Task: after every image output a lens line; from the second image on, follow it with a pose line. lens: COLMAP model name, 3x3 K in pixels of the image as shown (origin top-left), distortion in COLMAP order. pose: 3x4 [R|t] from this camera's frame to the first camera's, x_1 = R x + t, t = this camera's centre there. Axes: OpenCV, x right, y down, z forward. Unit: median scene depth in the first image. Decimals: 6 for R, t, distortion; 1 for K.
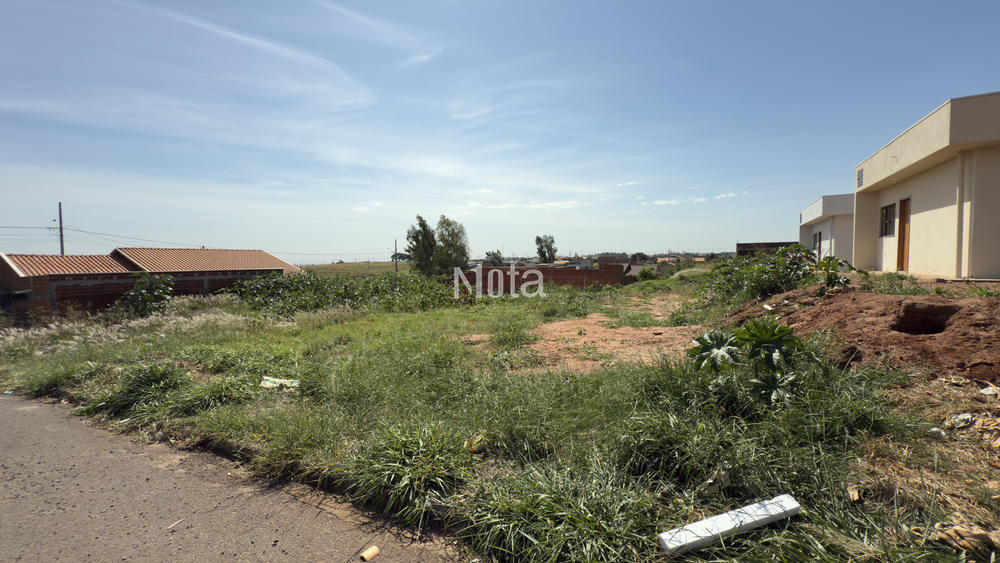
lens RADIAL K [[398.2, 0, 500.0], [0, 398.2, 281.5], [0, 0, 1]] dist [0.001157, 0.000266]
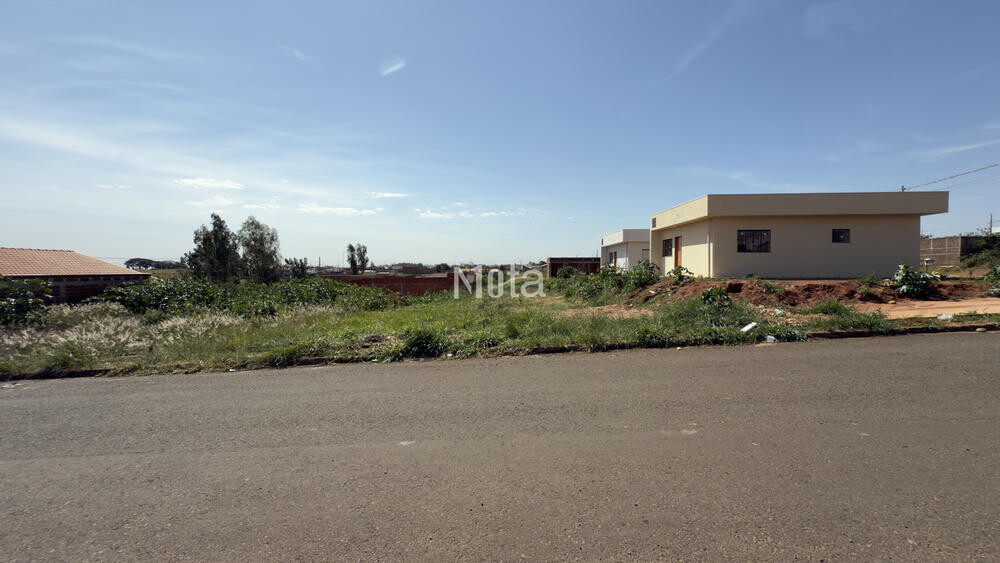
lens RADIAL K [[398.2, 0, 500.0], [0, 398.2, 281.5], [0, 0, 1]] dist [0.001157, 0.000266]
pose [[0.877763, -0.003017, 0.479085, -0.433980], [0.015176, 0.999653, -0.021511, 0.021334], [-0.478854, 0.026152, 0.877505, -0.165989]]
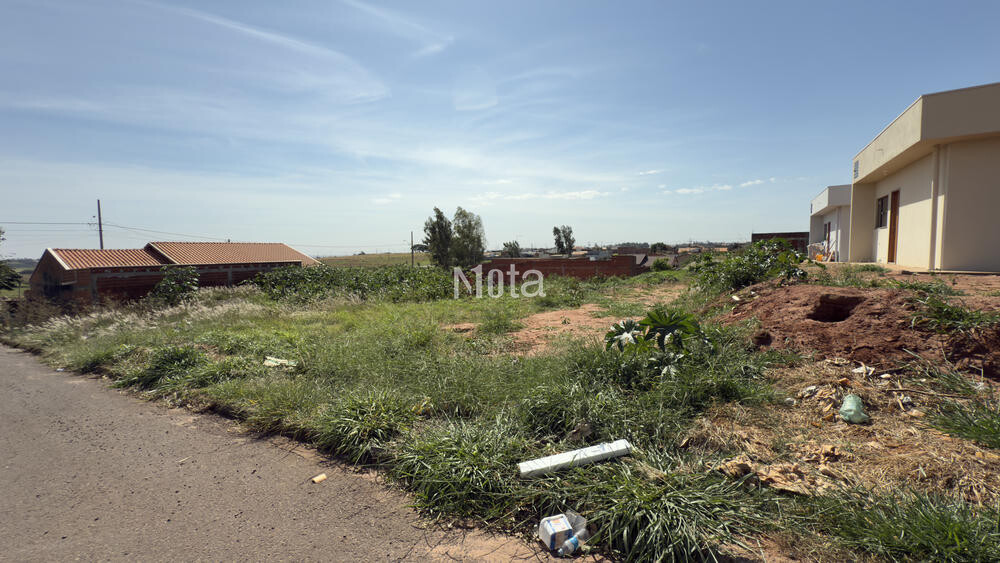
lens RADIAL K [[398.2, 0, 500.0], [0, 398.2, 281.5], [0, 0, 1]] dist [0.001157, 0.000266]
pose [[0.998837, -0.000698, -0.048202, 0.046733], [0.001815, 0.999731, 0.023129, -0.002492], [0.048173, -0.023190, 0.998570, -0.040874]]
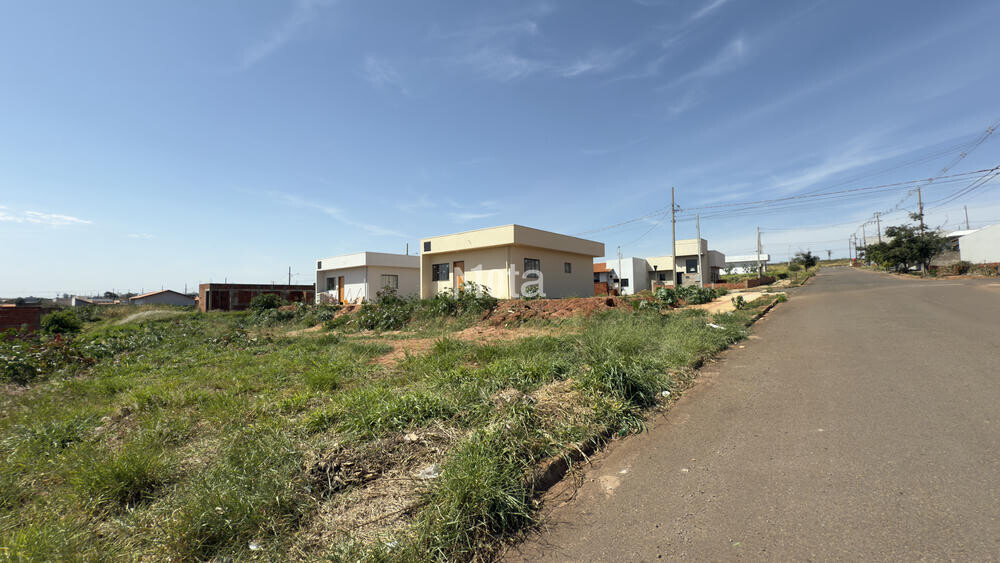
lens RADIAL K [[398.2, 0, 500.0], [0, 398.2, 281.5], [0, 0, 1]] dist [0.001157, 0.000266]
pose [[0.172288, 0.037150, 0.984346, -0.592717], [0.074737, 0.995915, -0.050668, 0.000060], [-0.982207, 0.082297, 0.168808, 0.344115]]
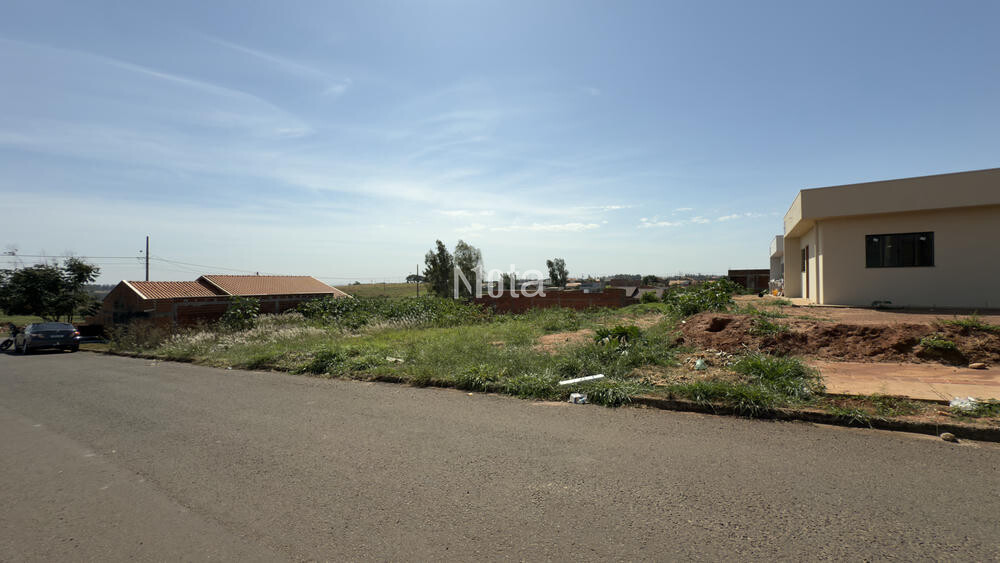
lens RADIAL K [[398.2, 0, 500.0], [0, 398.2, 281.5], [0, 0, 1]] dist [0.001157, 0.000266]
pose [[0.999457, 0.002485, -0.032854, 0.000765], [-0.004258, 0.998531, -0.054017, -0.003918], [0.032671, 0.054127, 0.997999, -0.283150]]
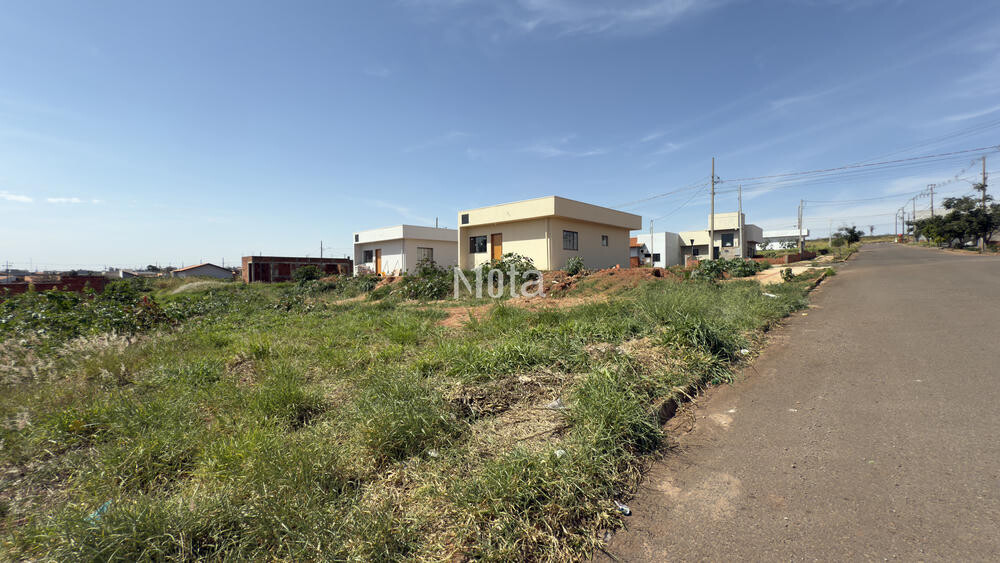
lens RADIAL K [[398.2, 0, 500.0], [0, 398.2, 281.5], [0, 0, 1]] dist [0.001157, 0.000266]
pose [[0.226615, -0.020680, 0.973765, -0.619427], [0.066972, 0.997739, 0.005604, 0.009617], [-0.971679, 0.063945, 0.227487, 0.392839]]
